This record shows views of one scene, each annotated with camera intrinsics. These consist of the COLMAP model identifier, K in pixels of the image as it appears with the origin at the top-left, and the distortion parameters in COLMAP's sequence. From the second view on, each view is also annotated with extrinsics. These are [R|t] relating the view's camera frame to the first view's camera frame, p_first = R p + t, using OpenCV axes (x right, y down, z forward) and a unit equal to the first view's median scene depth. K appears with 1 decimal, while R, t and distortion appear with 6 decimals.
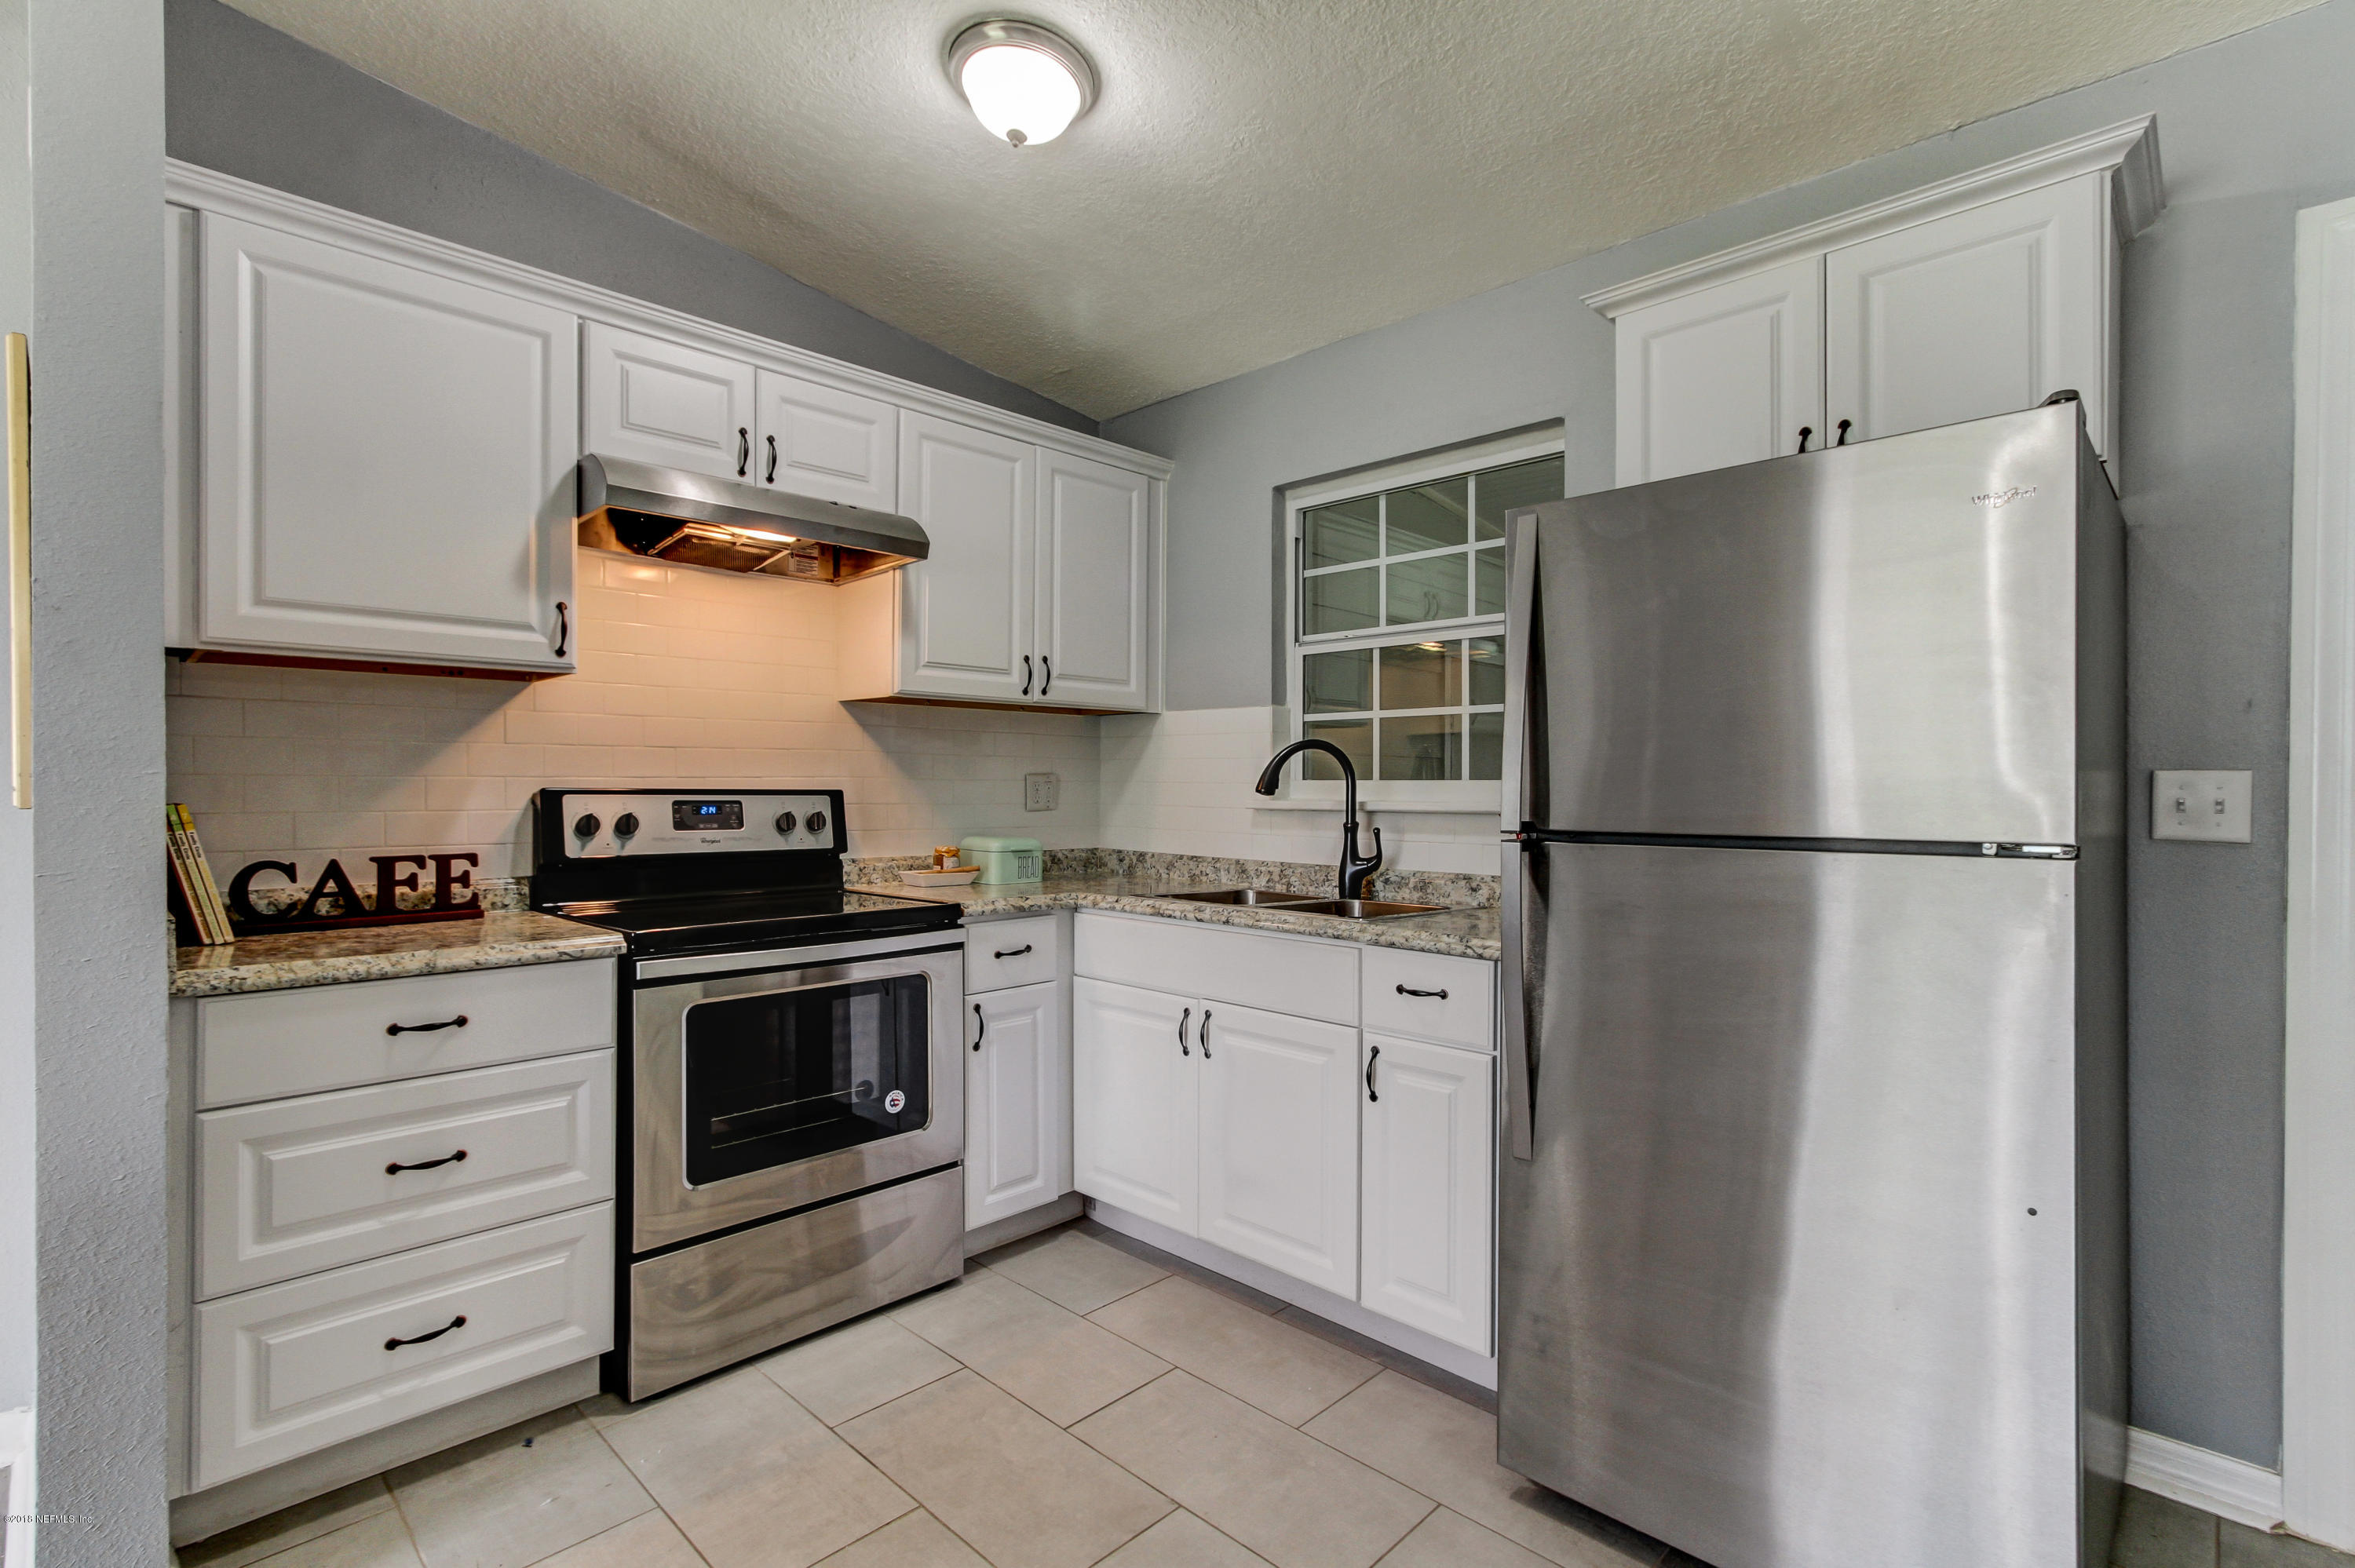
lens RADIAL K [[1088.9, 0, 1165.4], [0, 1088.9, 789.2], [0, 0, 1]] dist [0.001426, 0.000422]
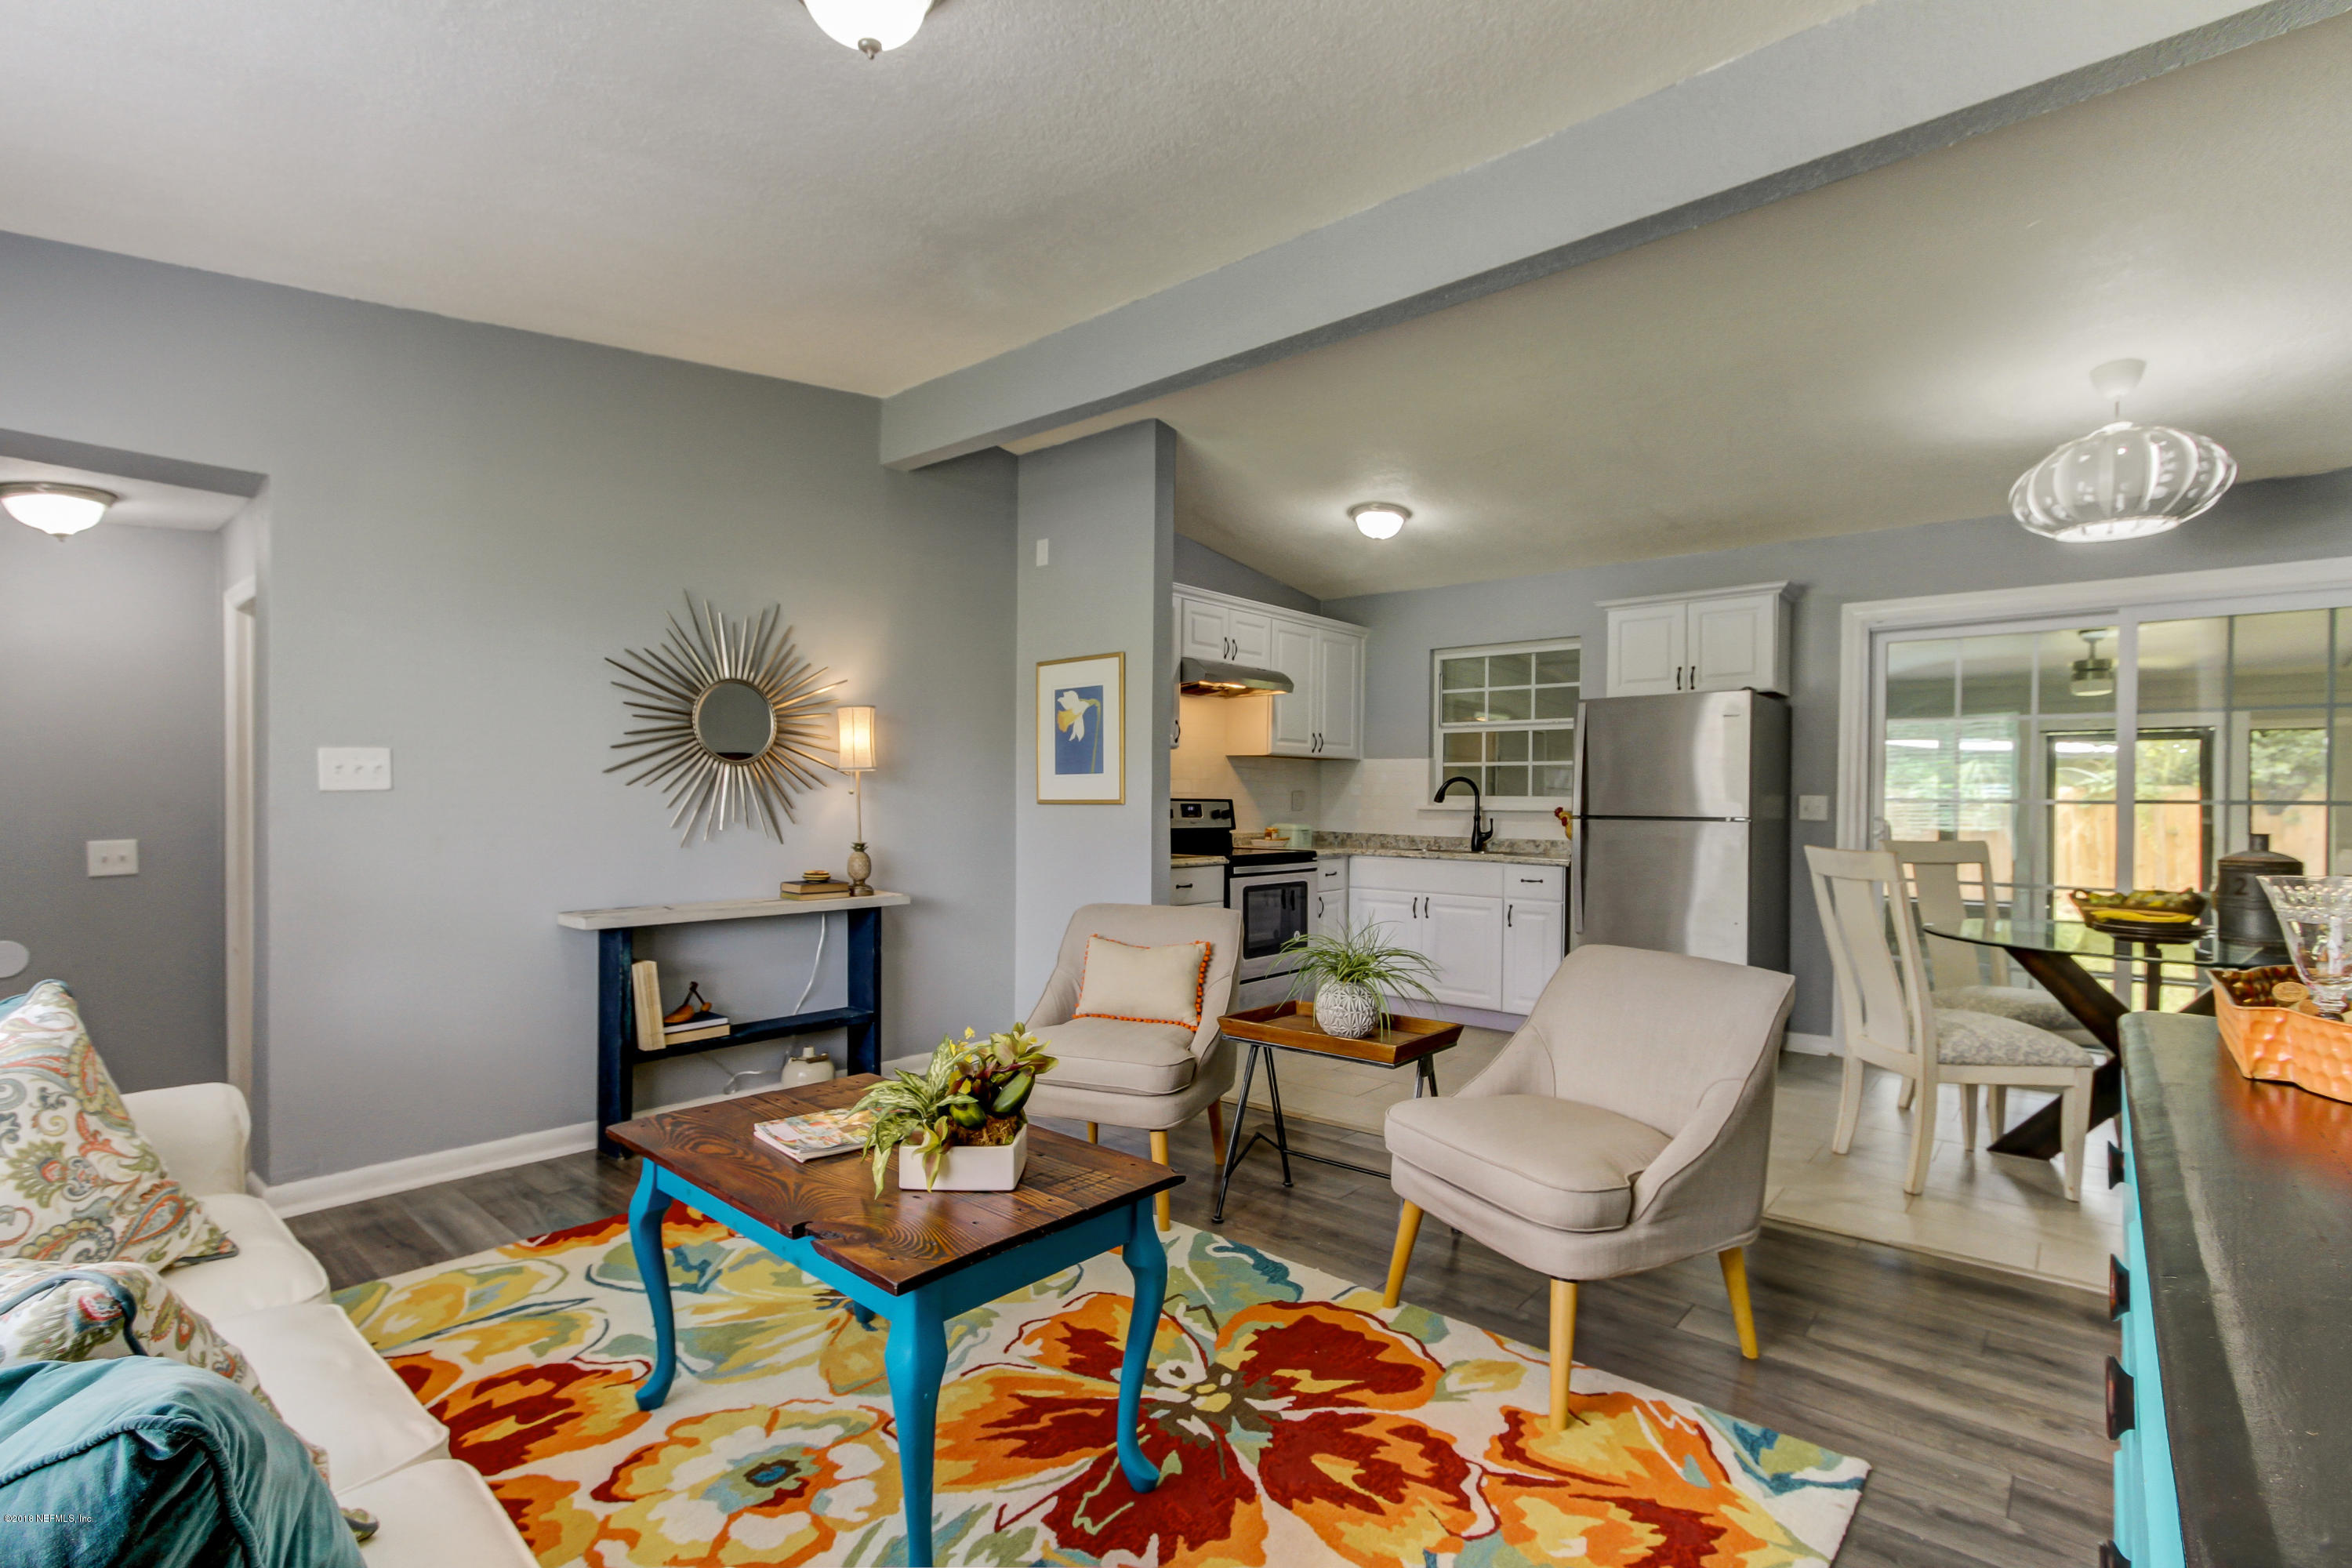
lens RADIAL K [[1084.8, 0, 1174.5], [0, 1084.8, 810.7], [0, 0, 1]] dist [0.000063, 0.000086]
pose [[0.996918, 0.004861, 0.078298, -0.660804], [-0.005699, 0.999929, 0.010484, 0.001846], [-0.078241, -0.010898, 0.996875, -1.206448]]
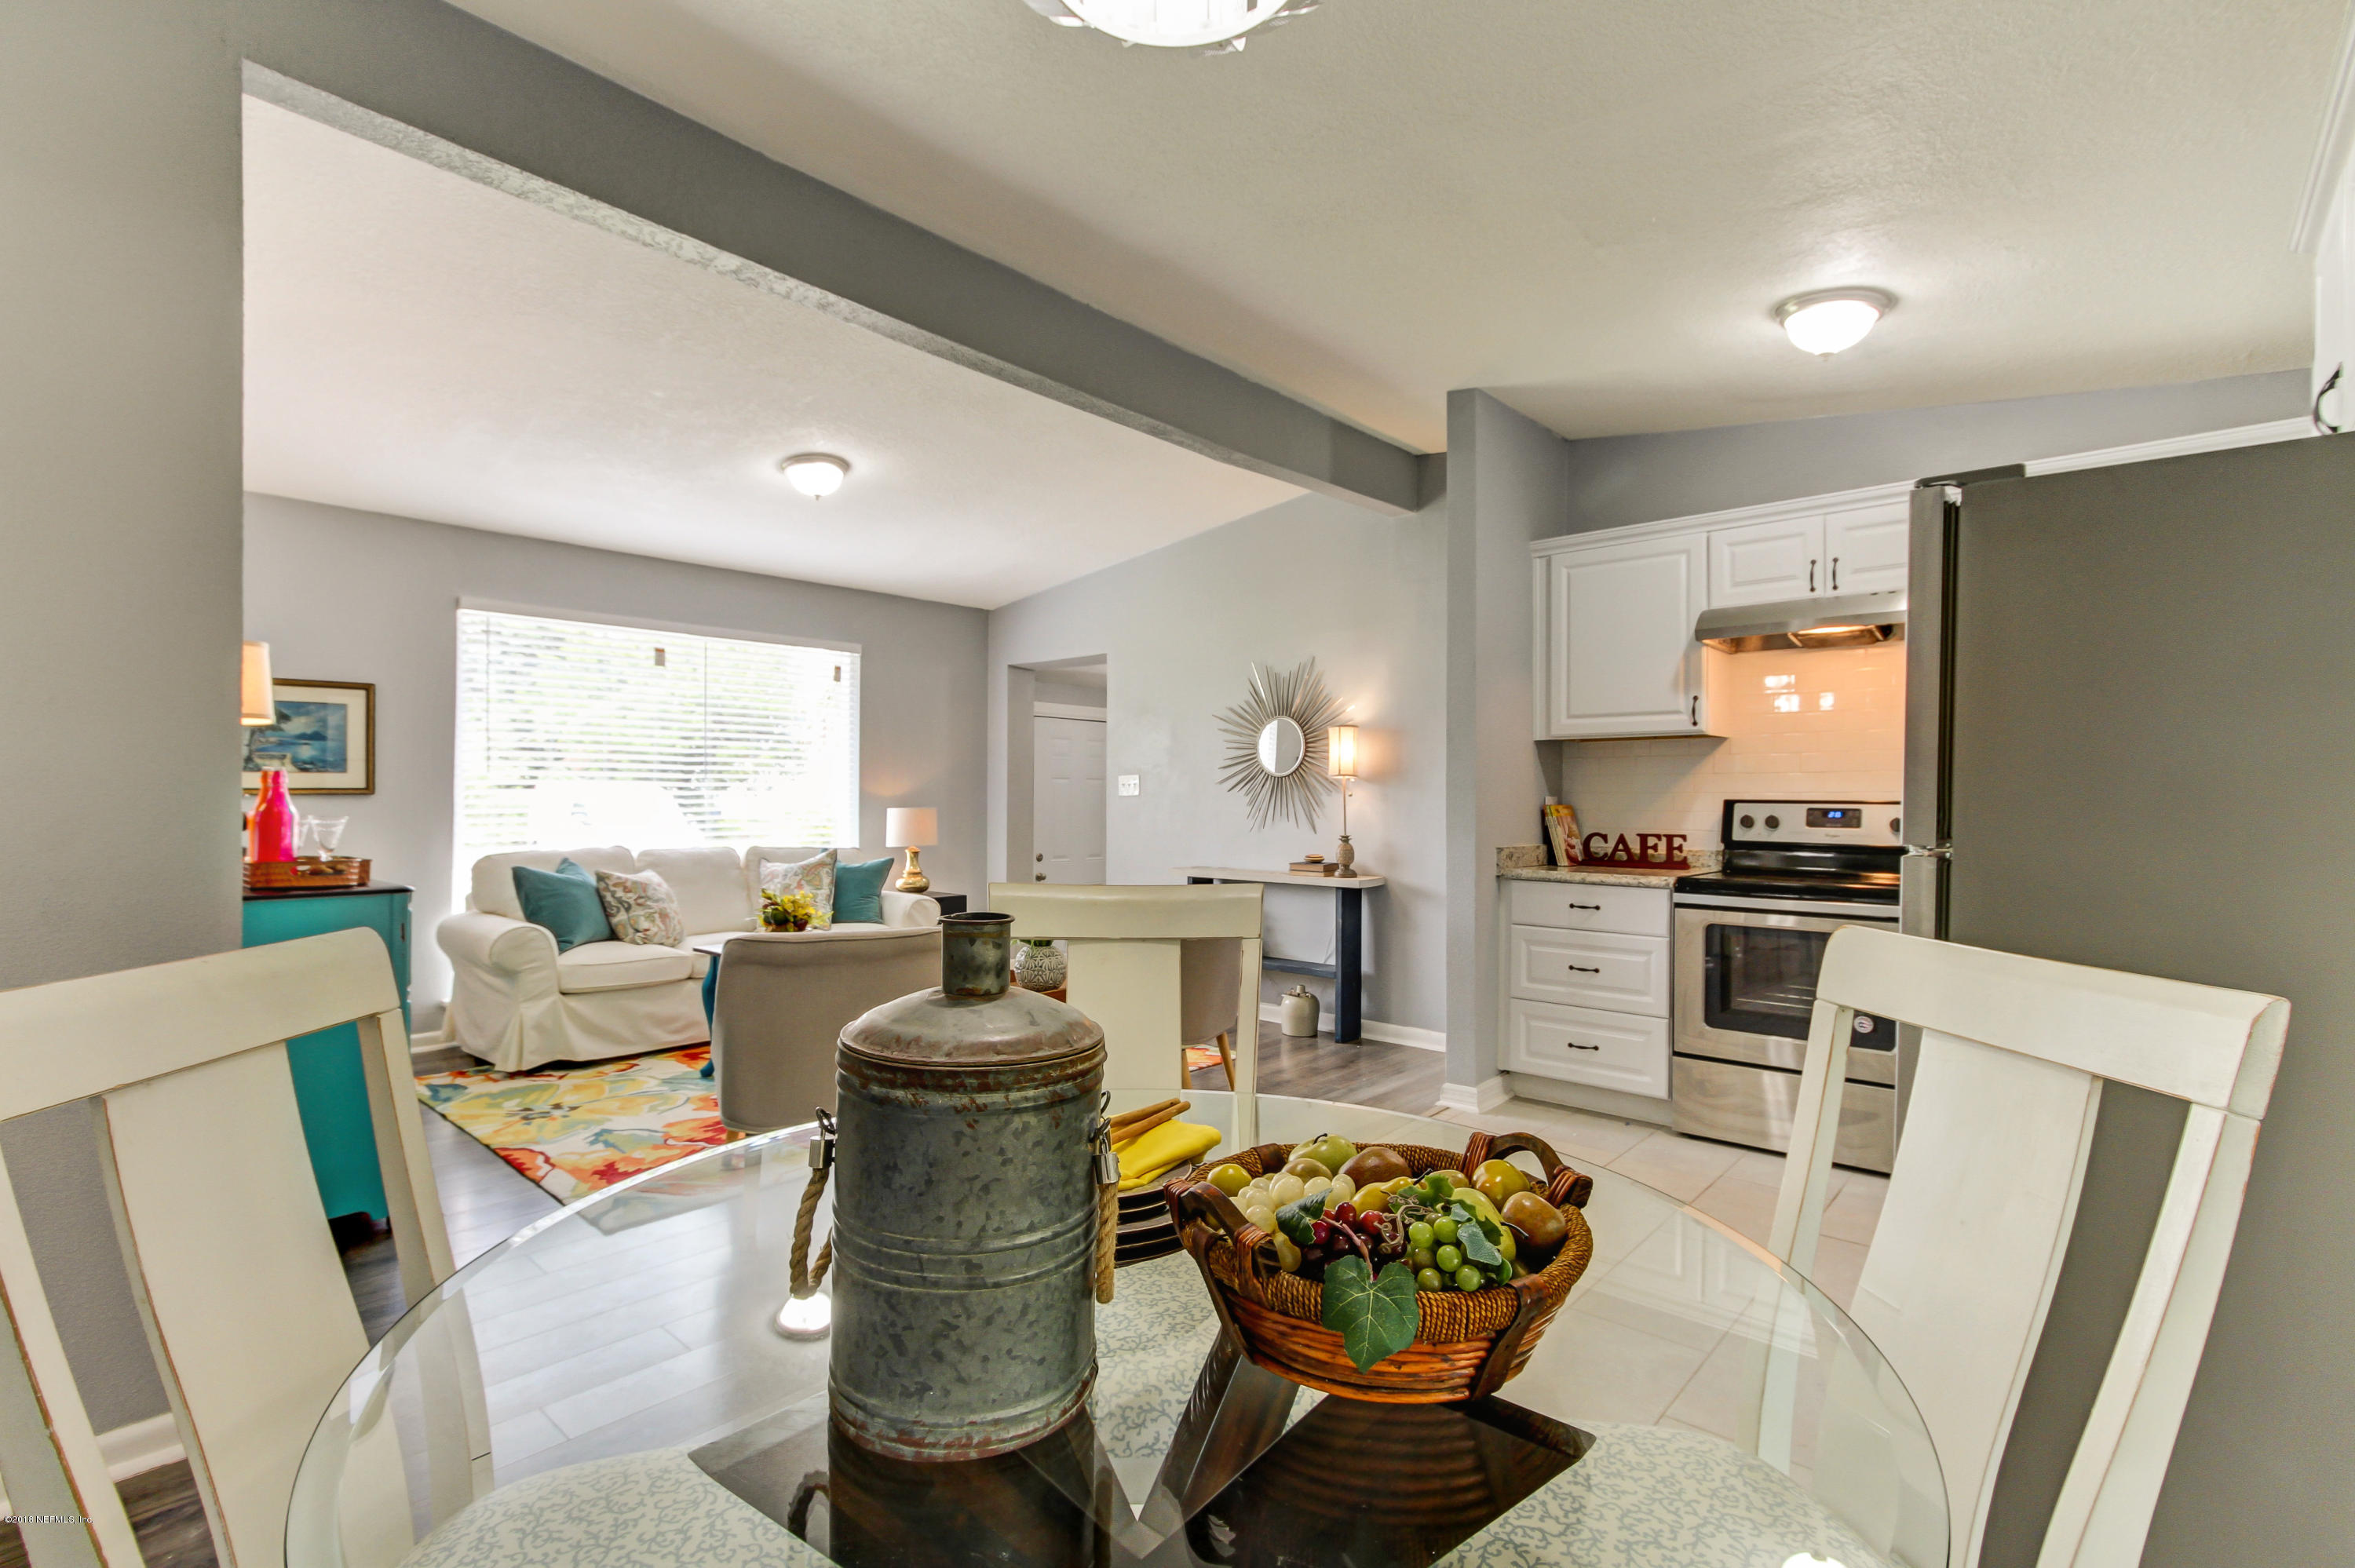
lens RADIAL K [[1088.9, 0, 1165.4], [0, 1088.9, 789.2], [0, 0, 1]] dist [0.001426, 0.000422]
pose [[0.045047, -0.008851, -0.998946, 1.061446], [-0.005368, 0.999944, -0.009102, 0.003442], [0.998970, 0.005772, 0.044997, 0.041764]]
